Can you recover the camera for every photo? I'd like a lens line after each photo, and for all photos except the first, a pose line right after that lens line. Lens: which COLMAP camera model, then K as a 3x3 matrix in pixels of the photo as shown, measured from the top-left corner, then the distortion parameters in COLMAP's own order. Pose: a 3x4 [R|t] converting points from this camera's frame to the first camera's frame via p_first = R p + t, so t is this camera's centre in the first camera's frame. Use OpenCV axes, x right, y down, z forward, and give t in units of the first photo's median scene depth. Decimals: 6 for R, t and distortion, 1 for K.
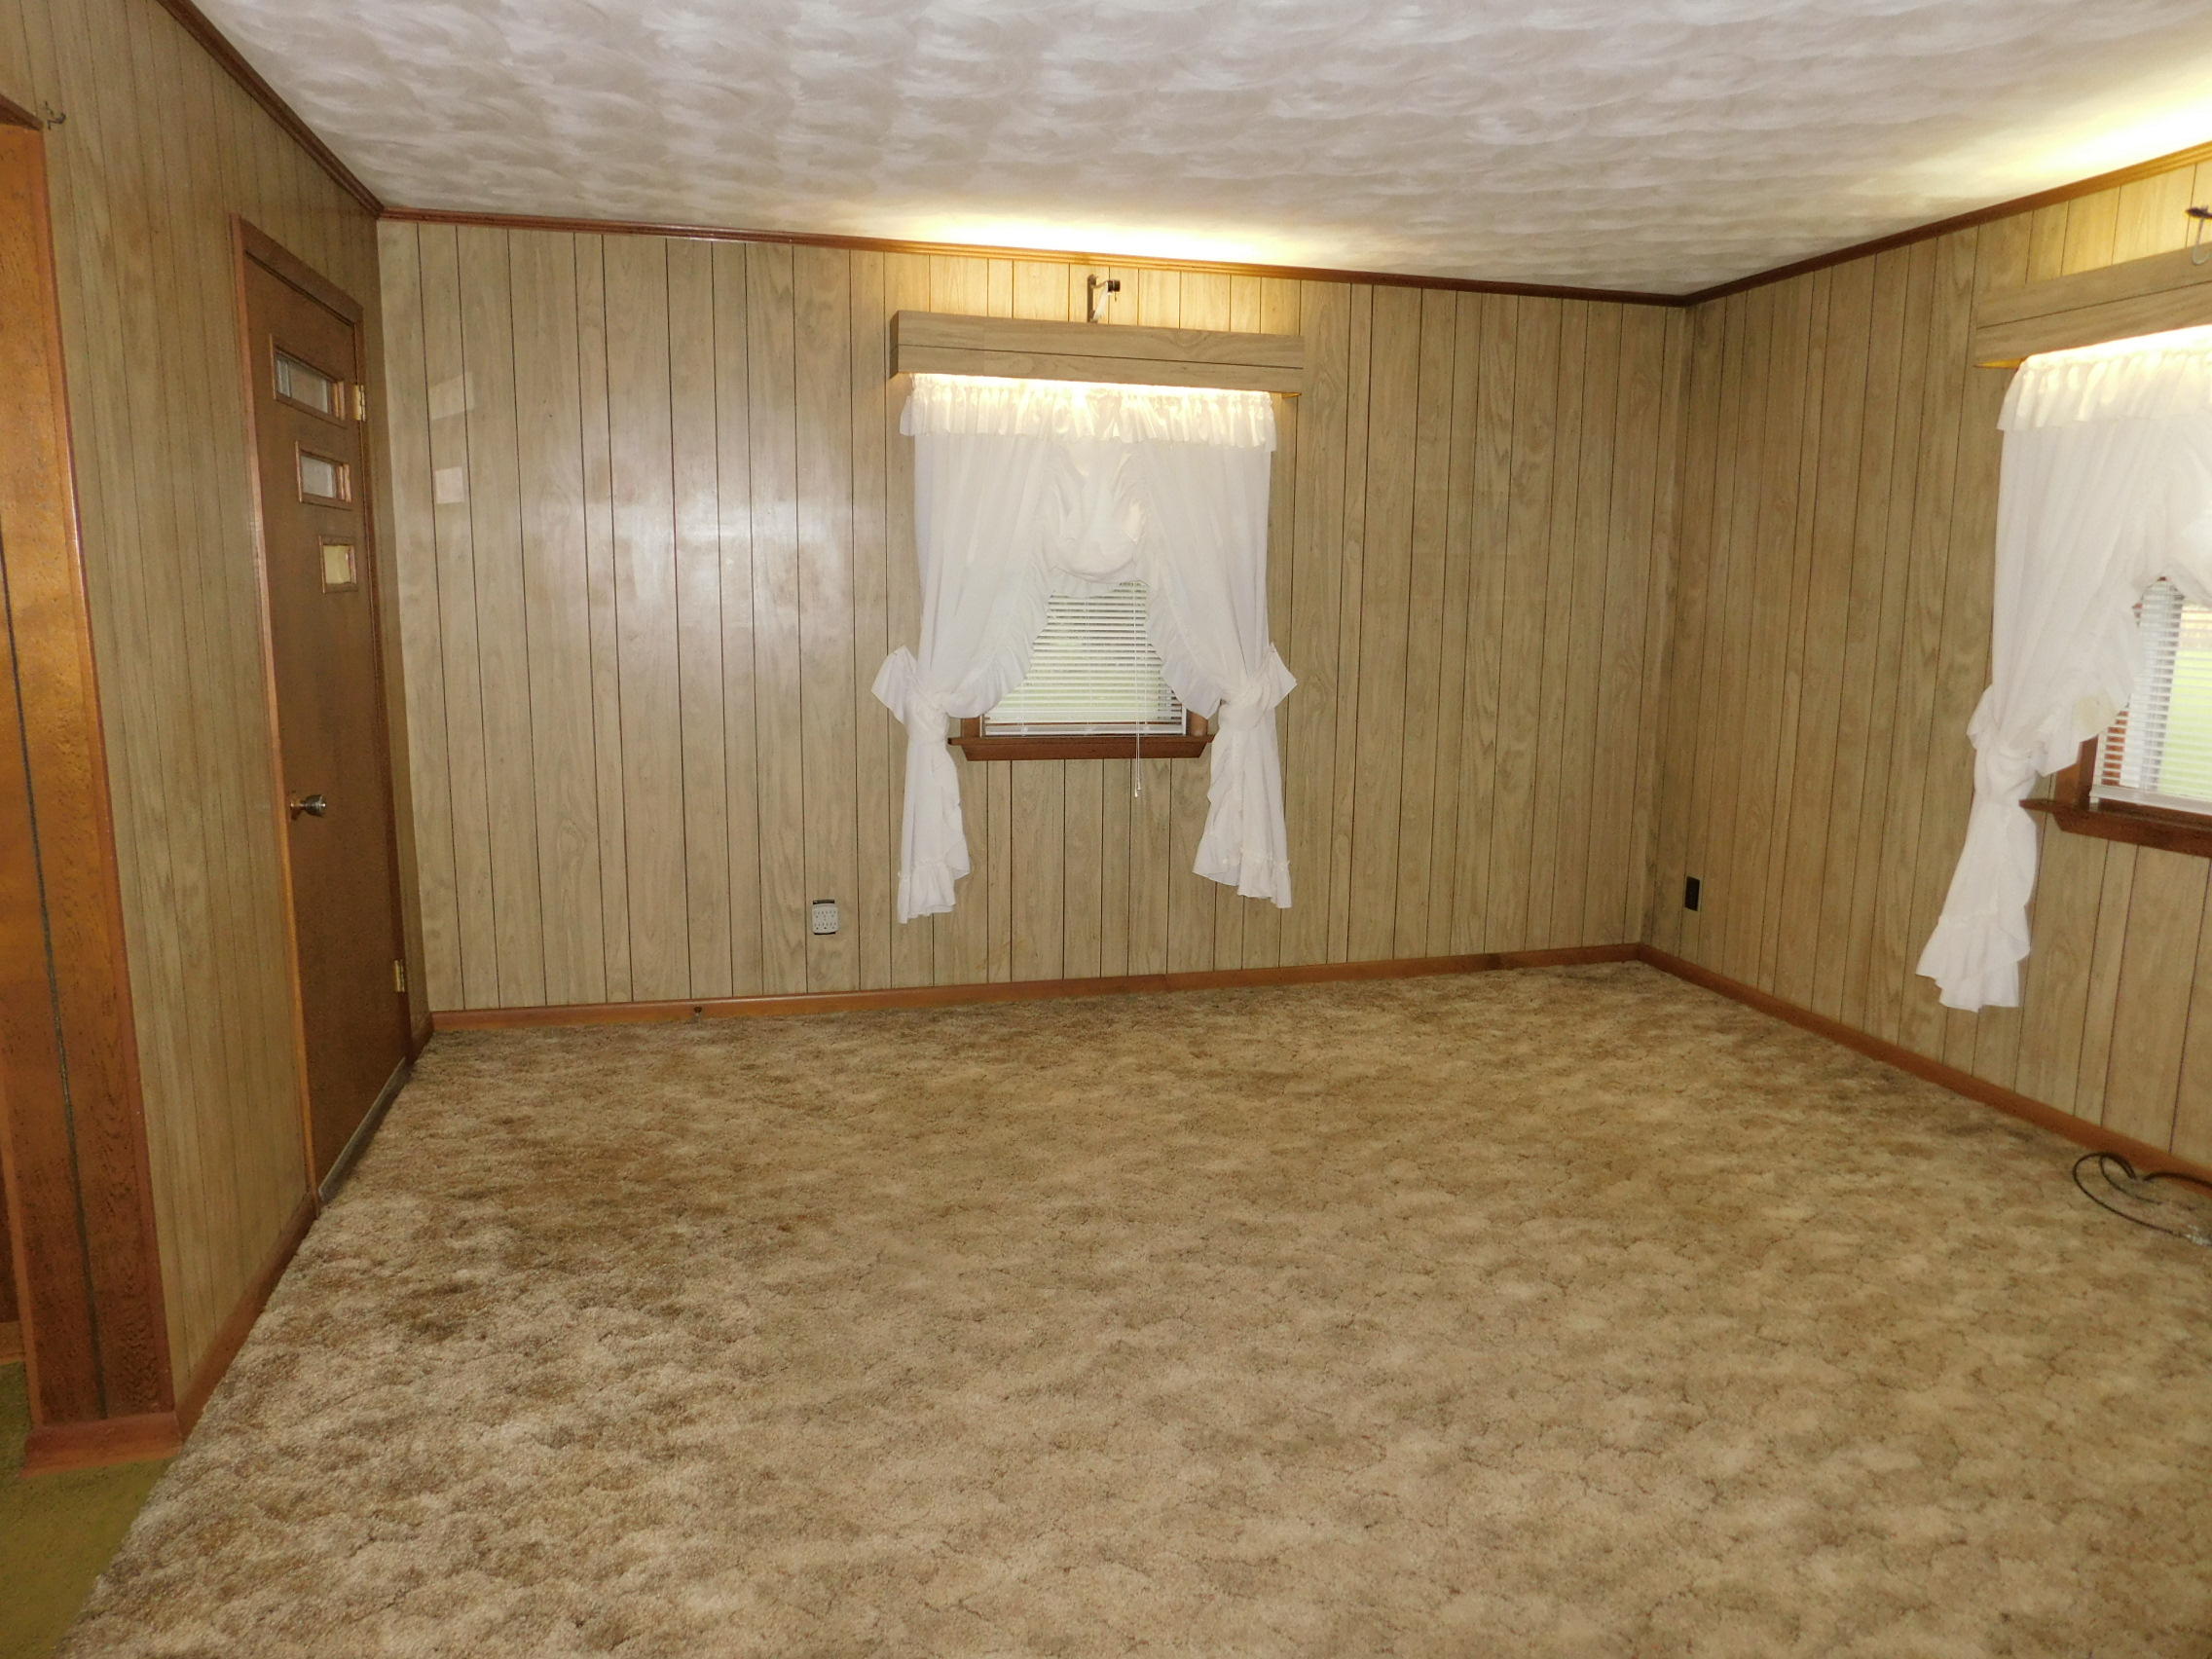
lens RADIAL K [[1473.0, 0, 1106.8], [0, 1473.0, 829.1], [0, 0, 1]] dist [-0.067054, 0.058976]
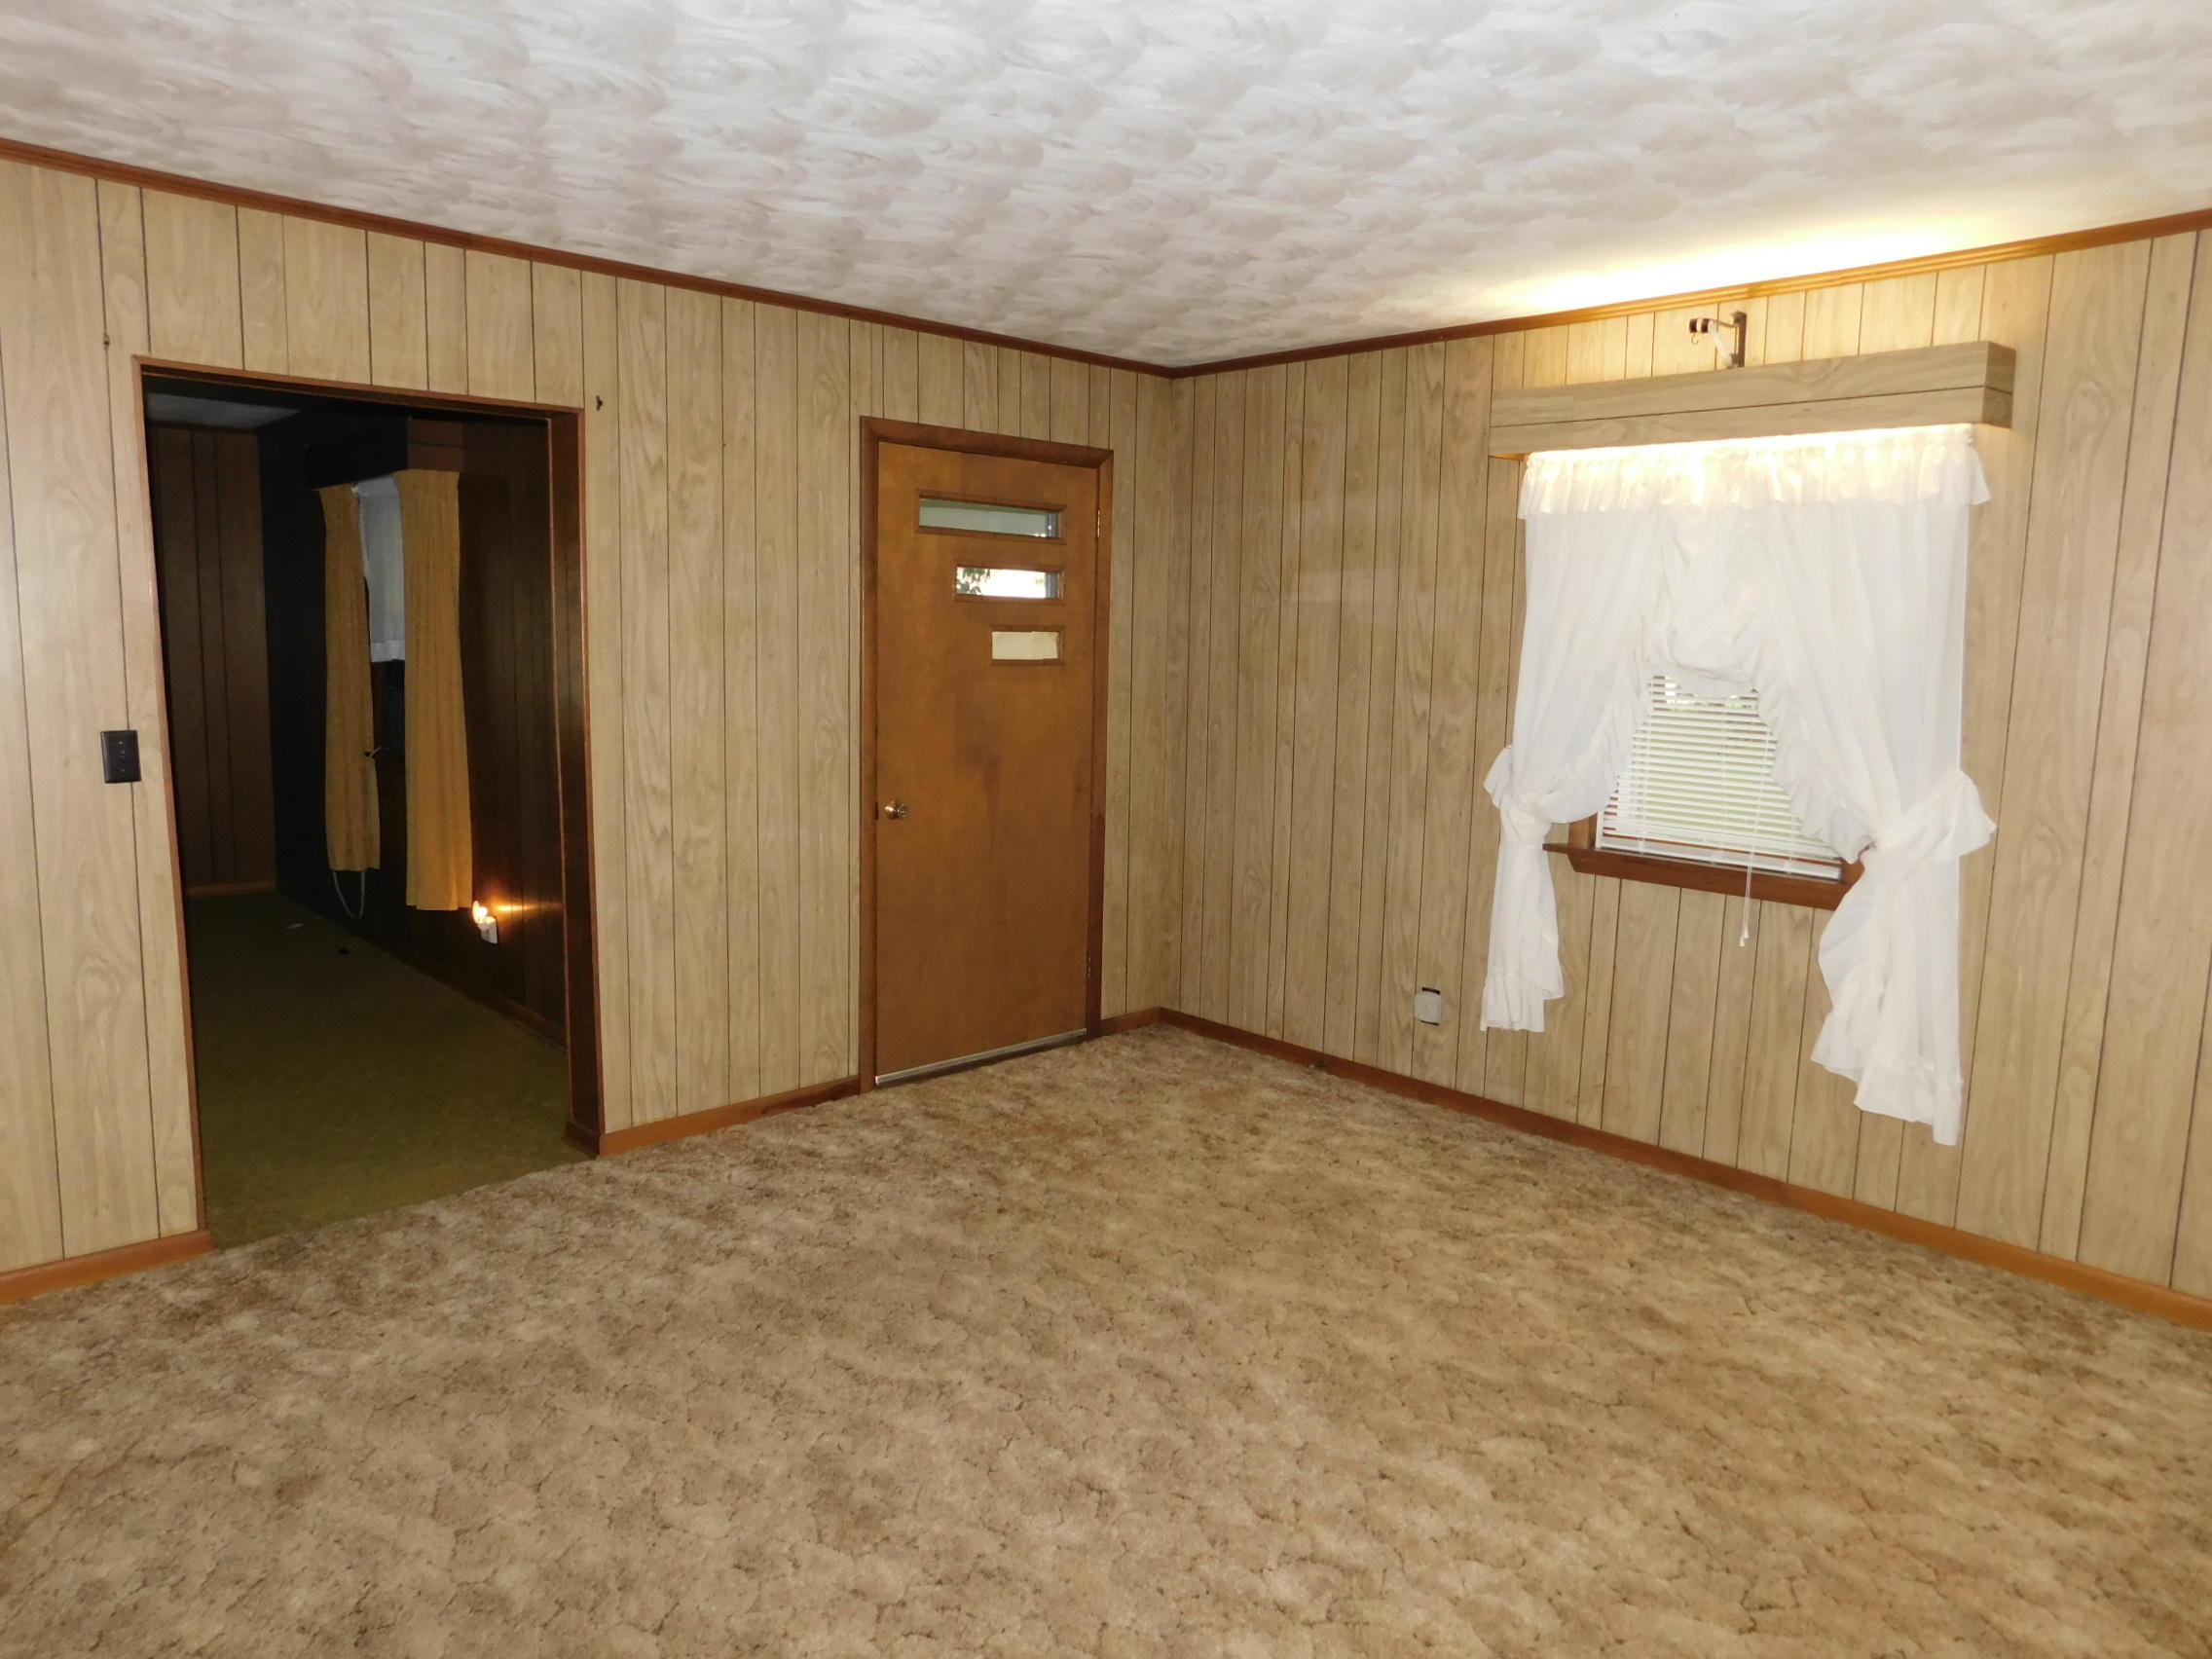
lens RADIAL K [[1473.0, 0, 1095.8], [0, 1473.0, 829.5], [0, 0, 1]] dist [-0.067054, 0.058976]
pose [[0.471963, 0.115484, -0.874022, 0.591594], [-0.162061, 0.985854, 0.042750, -0.067506], [0.866595, 0.121468, 0.484003, 0.332627]]
